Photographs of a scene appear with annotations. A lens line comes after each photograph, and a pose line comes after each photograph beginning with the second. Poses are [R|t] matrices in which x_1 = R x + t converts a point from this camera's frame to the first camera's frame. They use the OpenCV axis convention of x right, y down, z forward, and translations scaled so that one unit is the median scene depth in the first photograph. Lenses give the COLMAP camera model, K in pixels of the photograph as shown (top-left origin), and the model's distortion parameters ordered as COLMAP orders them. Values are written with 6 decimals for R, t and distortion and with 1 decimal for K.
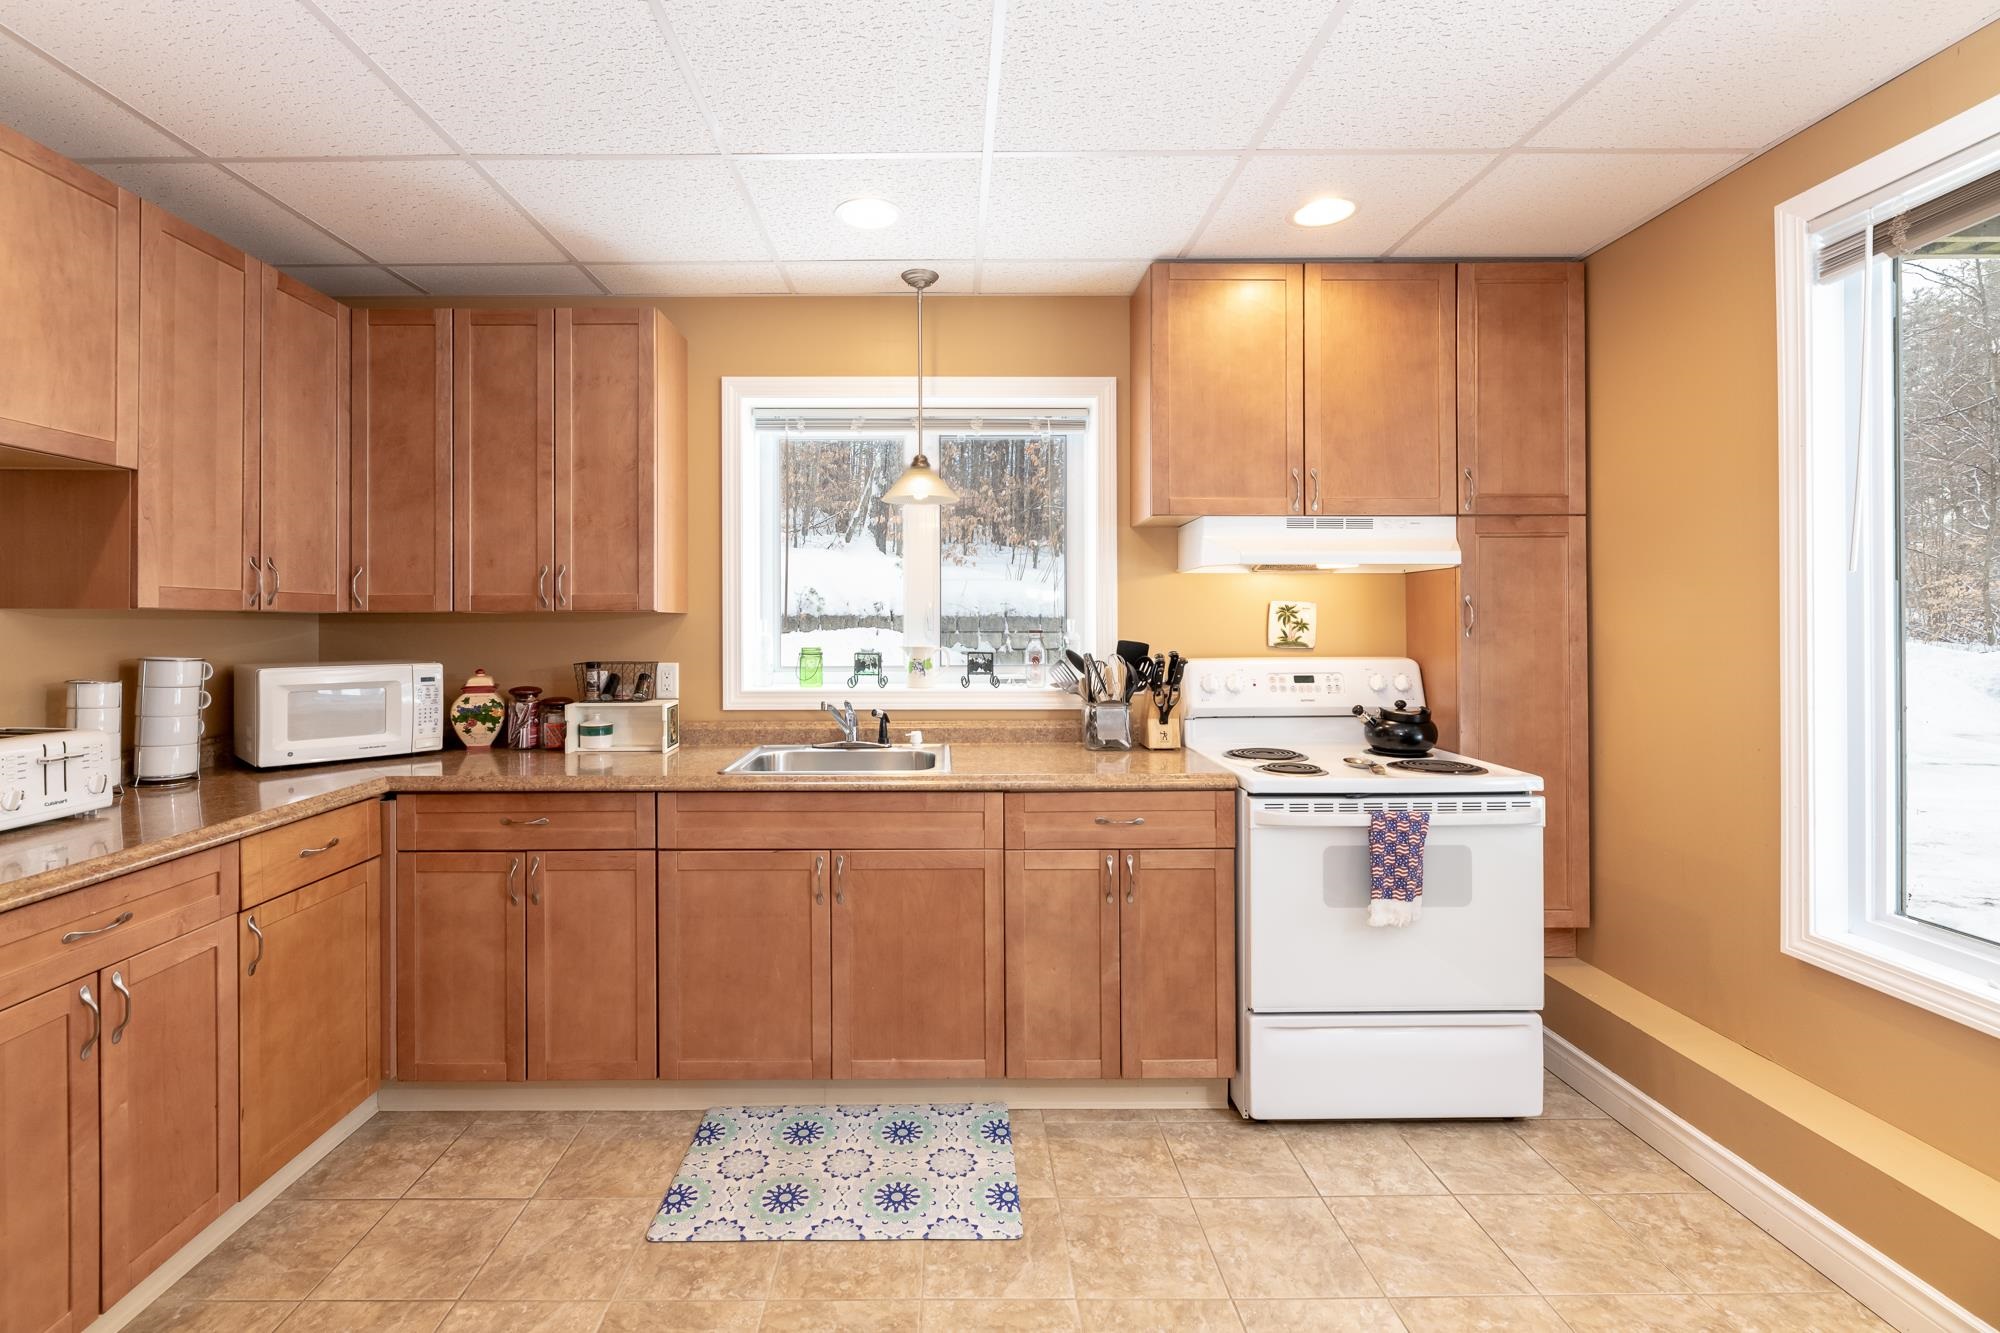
lens RADIAL K [[865.2, 0, 981.2], [0, 865.2, 622.8], [0, 0, 1]] dist [-0.001357, 0.000261]
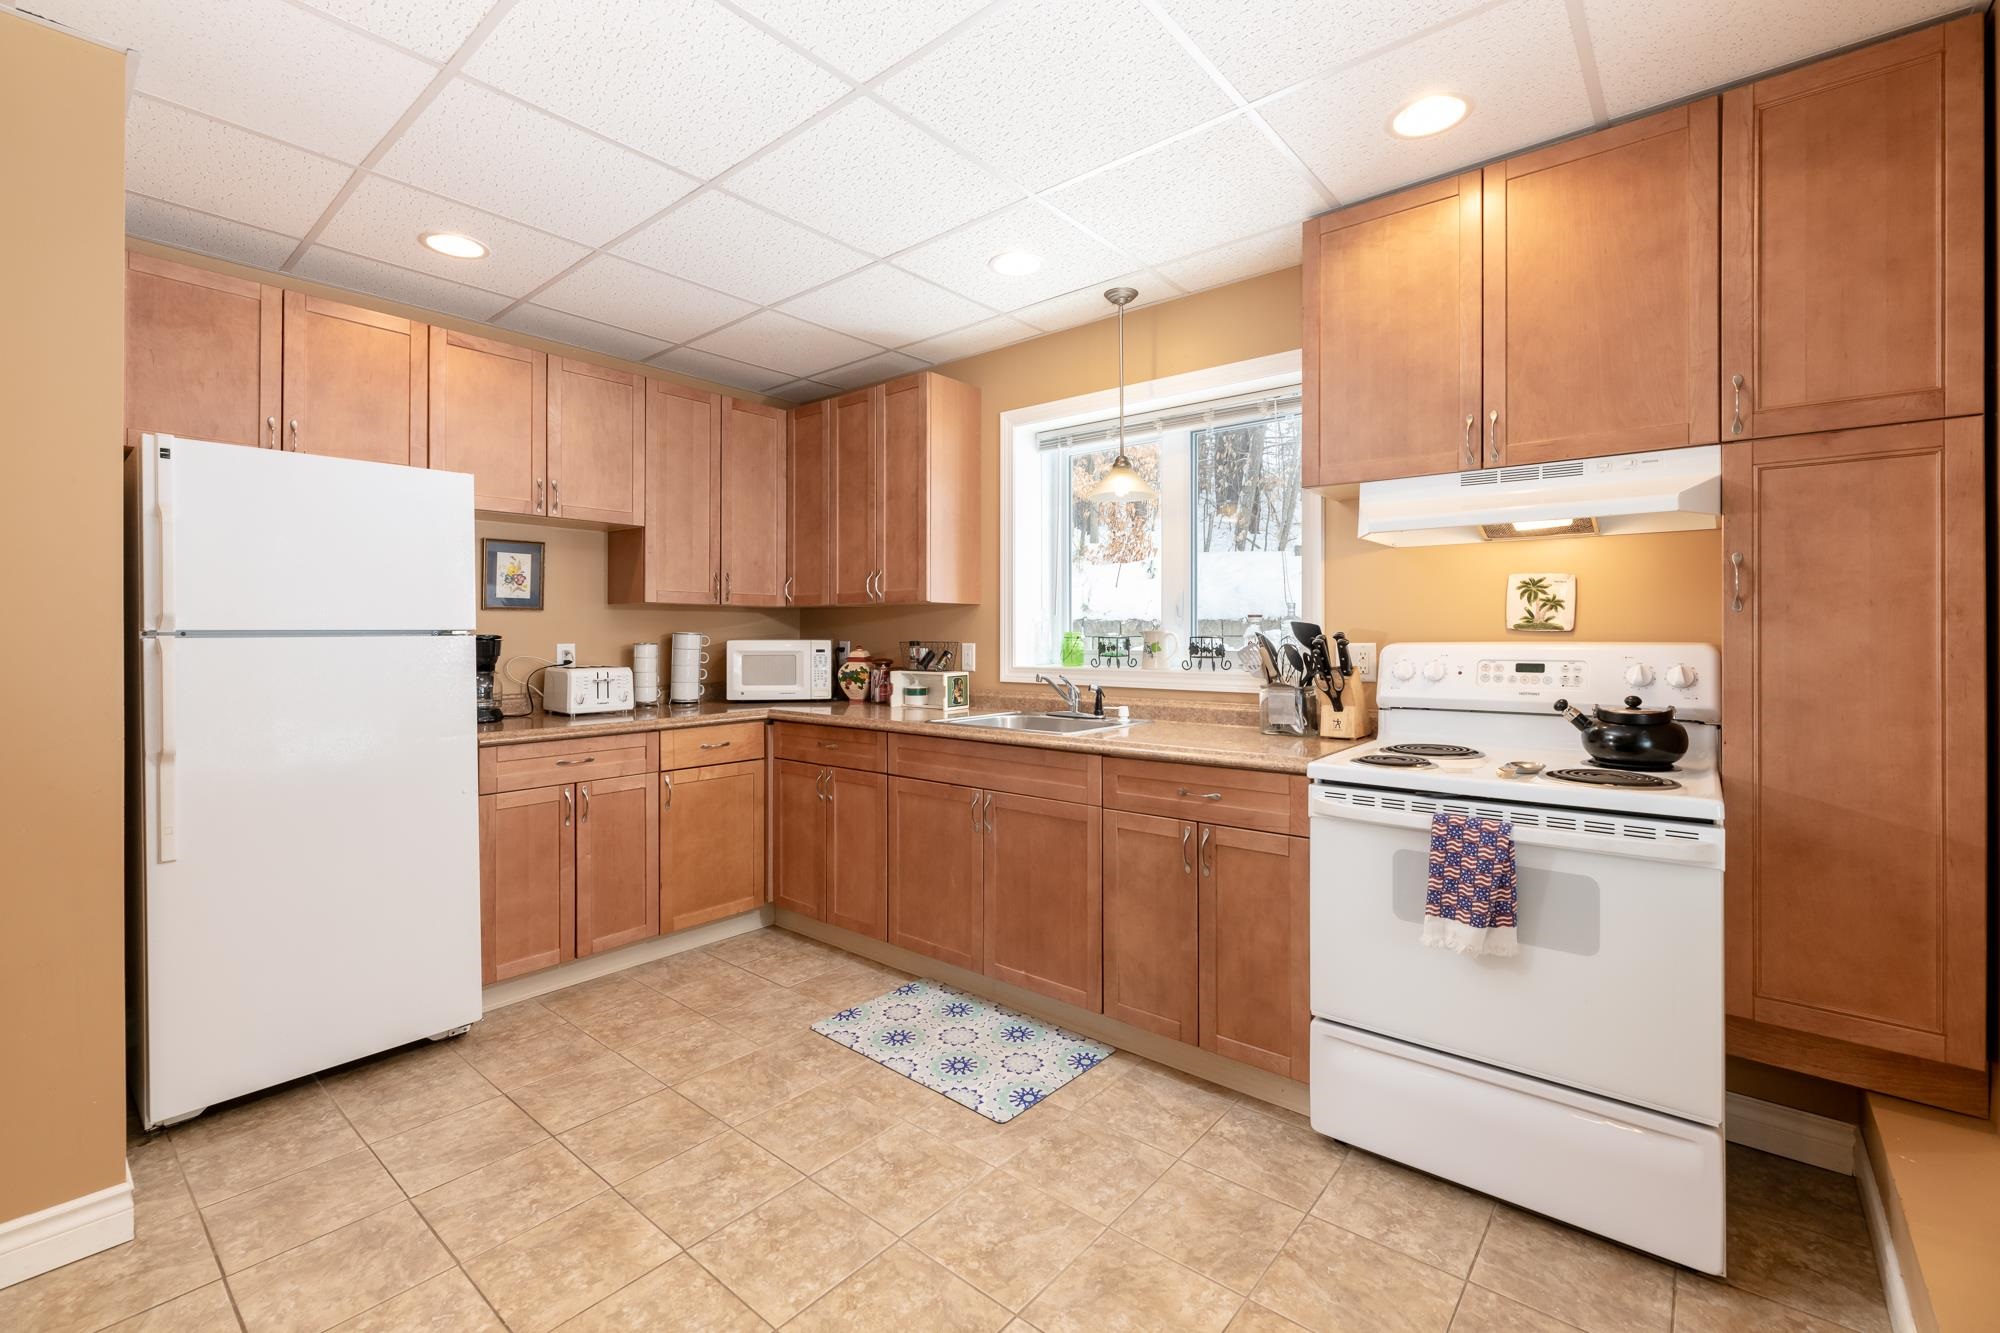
lens RADIAL K [[865.2, 0, 1024.5], [0, 865.2, 631.0], [0, 0, 1]] dist [-0.001357, 0.000261]
pose [[0.770193, -0.002045, -0.637807, 0.579950], [0.001037, 0.999998, -0.001954, 0.034428], [0.637810, 0.000844, 0.770193, 0.075816]]
